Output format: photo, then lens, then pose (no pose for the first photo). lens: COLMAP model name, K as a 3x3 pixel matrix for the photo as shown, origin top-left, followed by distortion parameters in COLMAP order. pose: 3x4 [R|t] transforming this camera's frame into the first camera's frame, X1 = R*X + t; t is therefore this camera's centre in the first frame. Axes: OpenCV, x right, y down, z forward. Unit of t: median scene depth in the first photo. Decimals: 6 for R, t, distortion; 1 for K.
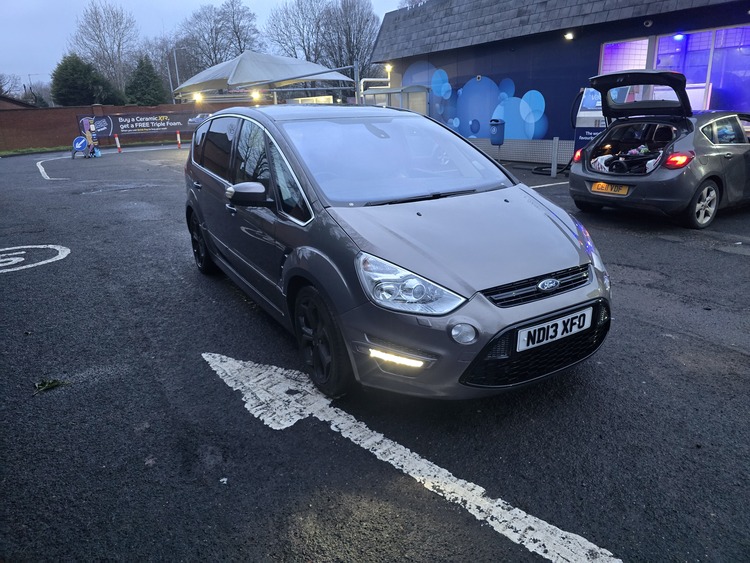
lens RADIAL K [[498.3, 0, 379.1], [0, 498.3, 280.7], [0, 0, 1]] dist [0.004033, -0.003555]
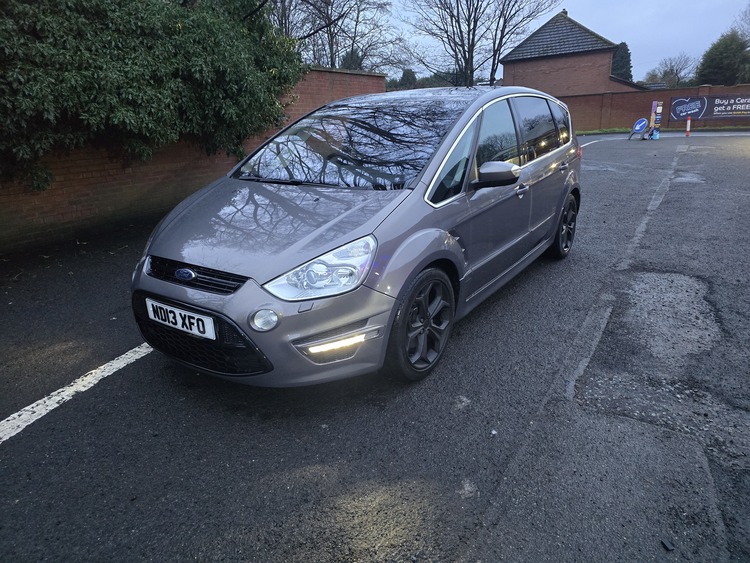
lens RADIAL K [[498.3, 0, 379.1], [0, 498.3, 280.7], [0, 0, 1]] dist [0.004033, -0.003555]
pose [[0.426382, 0.299619, -0.853479, 0.140440], [-0.271197, 0.942485, 0.195381, -0.028814], [0.862932, 0.148154, 0.483114, 0.088315]]
